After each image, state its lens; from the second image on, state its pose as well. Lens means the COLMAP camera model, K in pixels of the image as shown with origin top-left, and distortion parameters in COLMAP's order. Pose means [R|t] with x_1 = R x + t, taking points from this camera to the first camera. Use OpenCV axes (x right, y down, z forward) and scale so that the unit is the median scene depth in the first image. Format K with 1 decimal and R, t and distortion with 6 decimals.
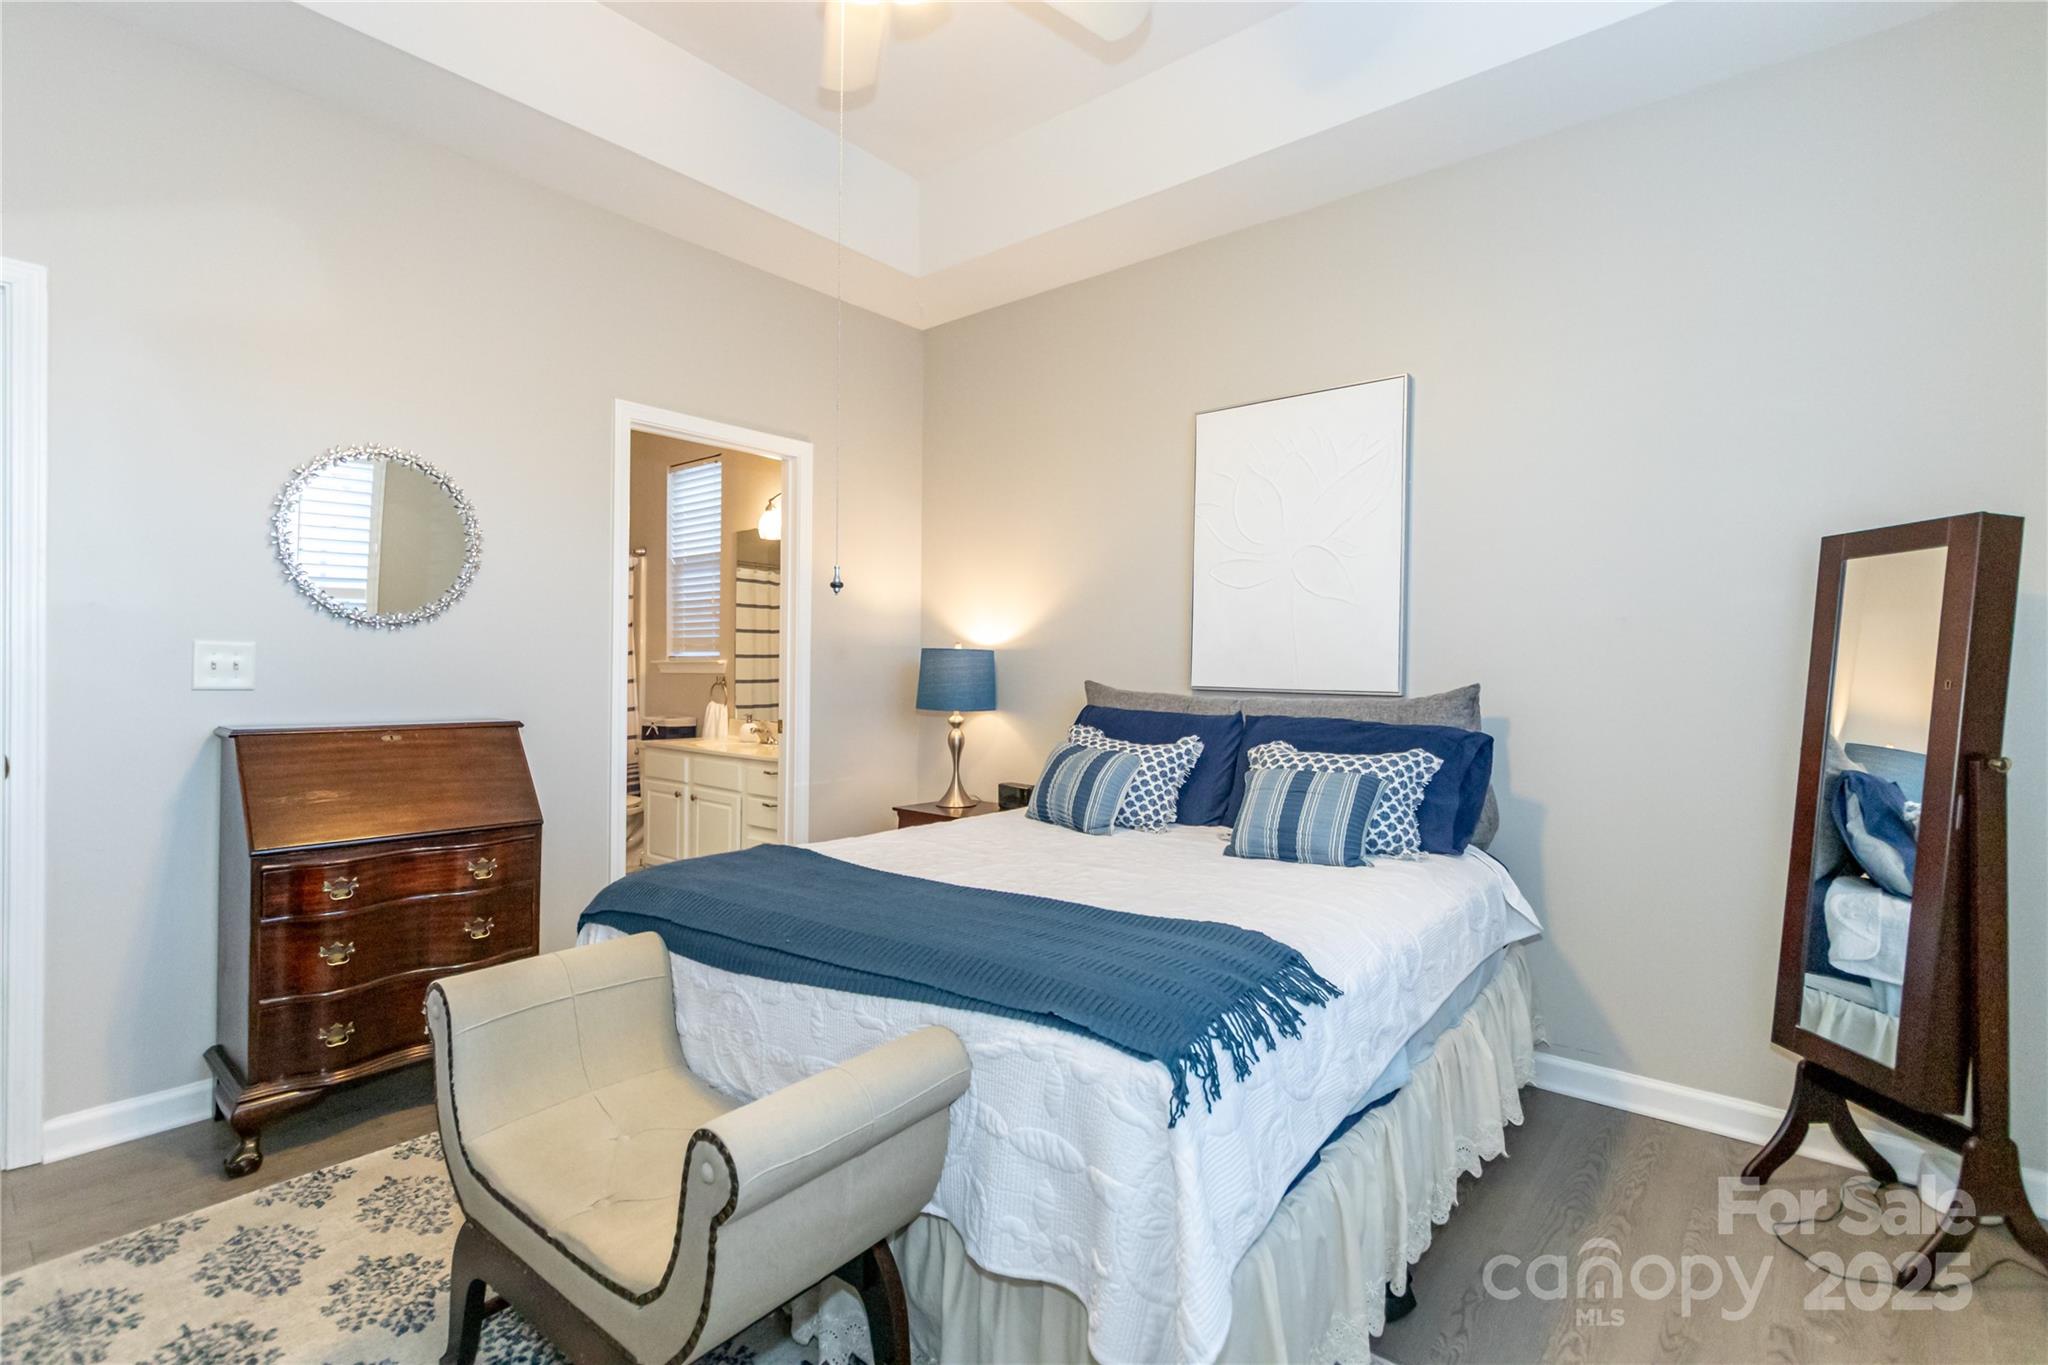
lens RADIAL K [[953.4, 0, 1022.8], [0, 953.4, 683.7], [0, 0, 1]] dist [0.007586, -0.004145]
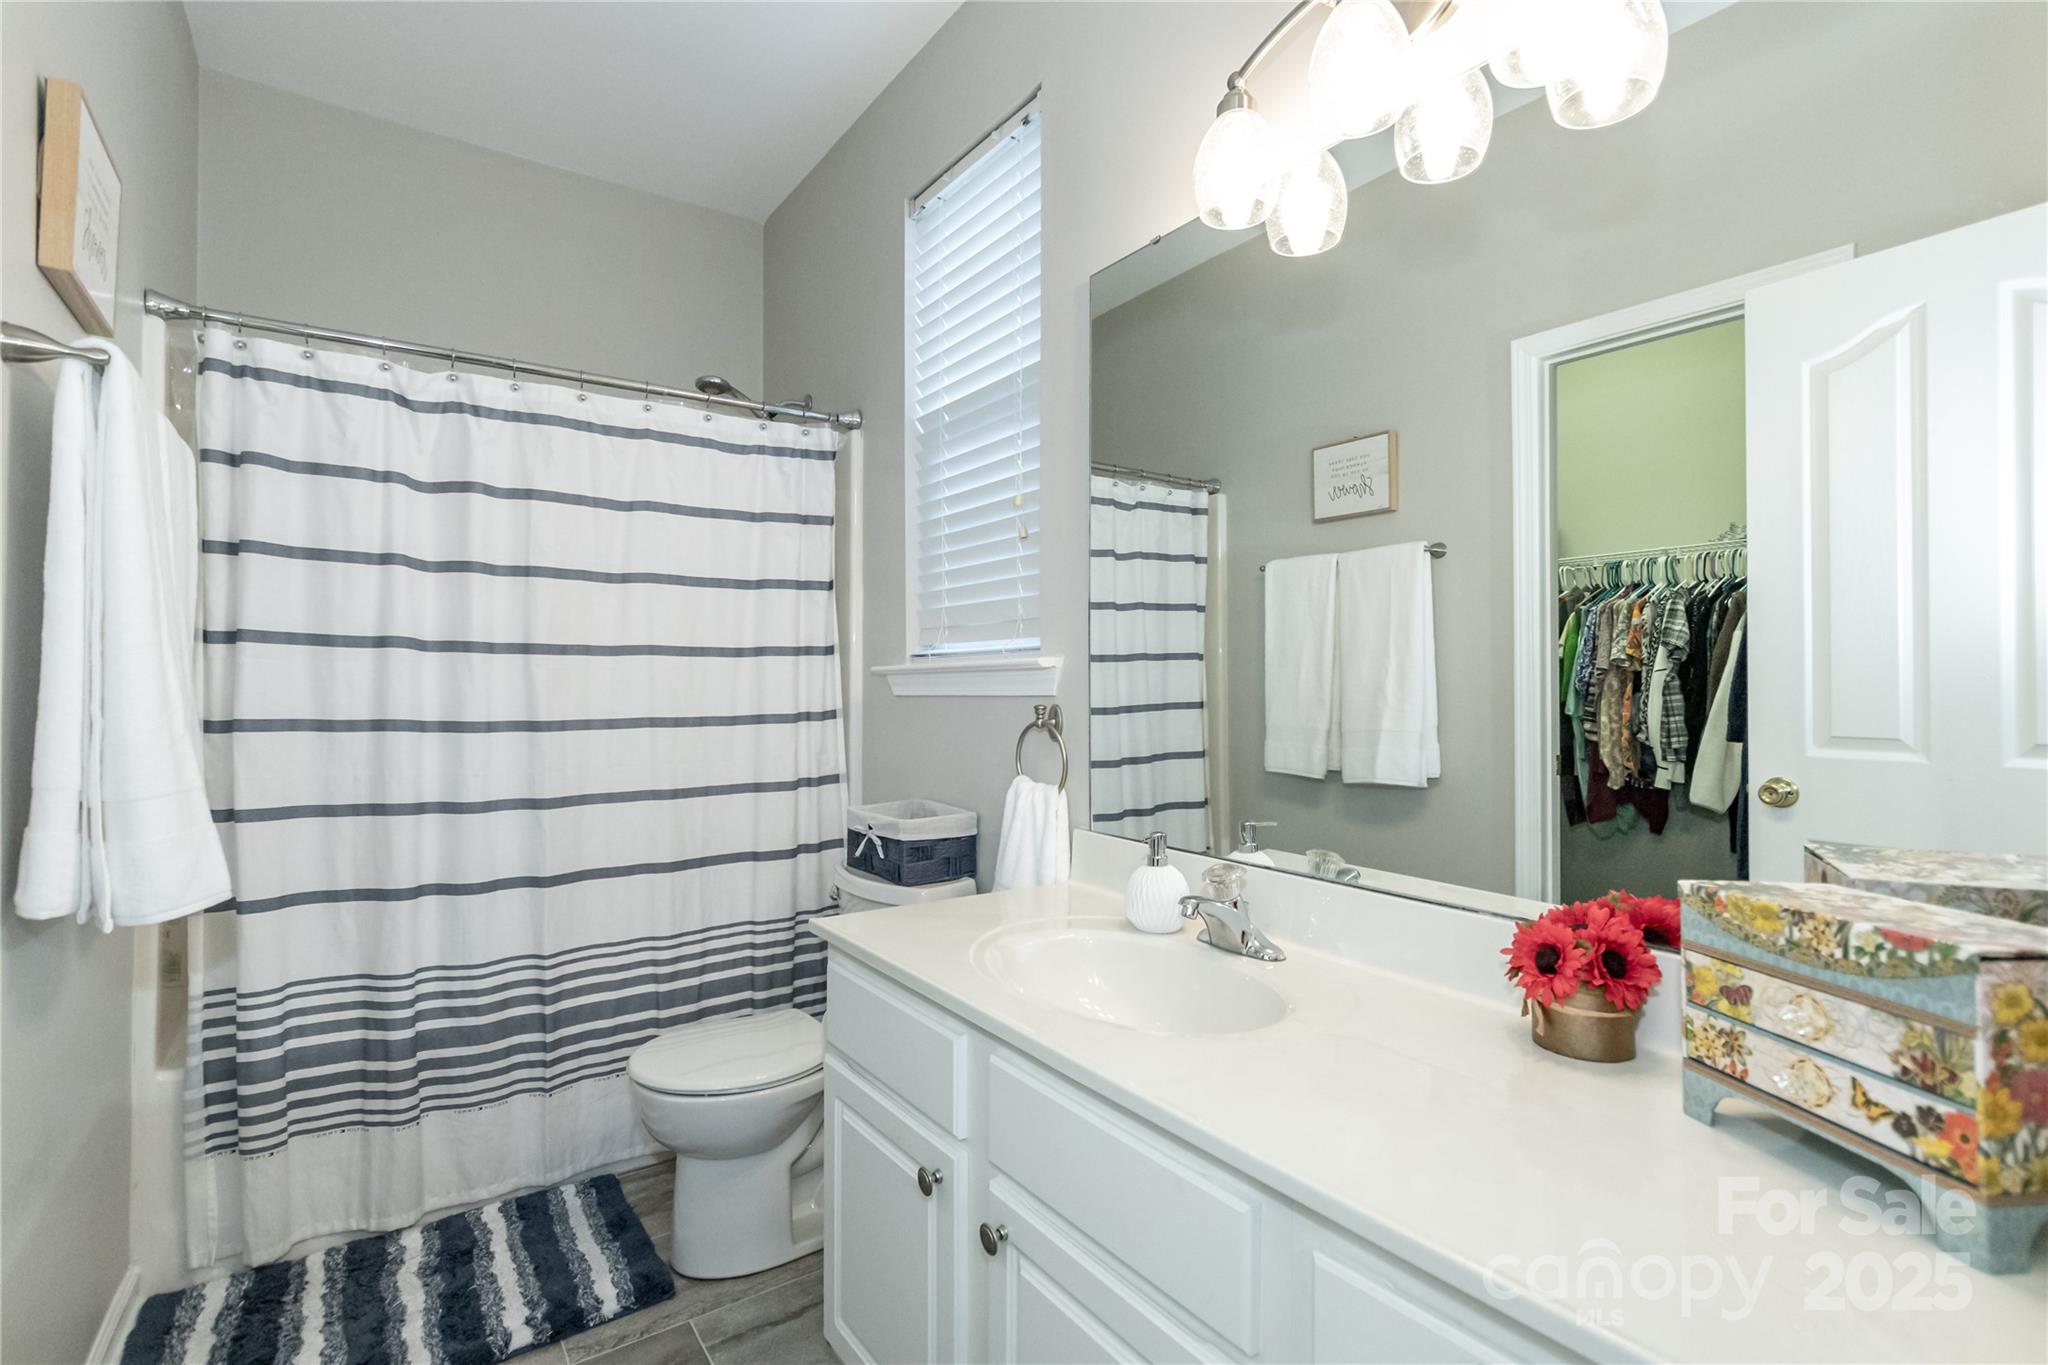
lens RADIAL K [[953.4, 0, 1016.1], [0, 953.4, 673.6], [0, 0, 1]] dist [0.007586, -0.004145]
pose [[0.965656, -0.013840, -0.259455, -0.229462], [0.007129, 0.999616, -0.026789, -0.009430], [0.259726, 0.024020, 0.965384, 0.640877]]
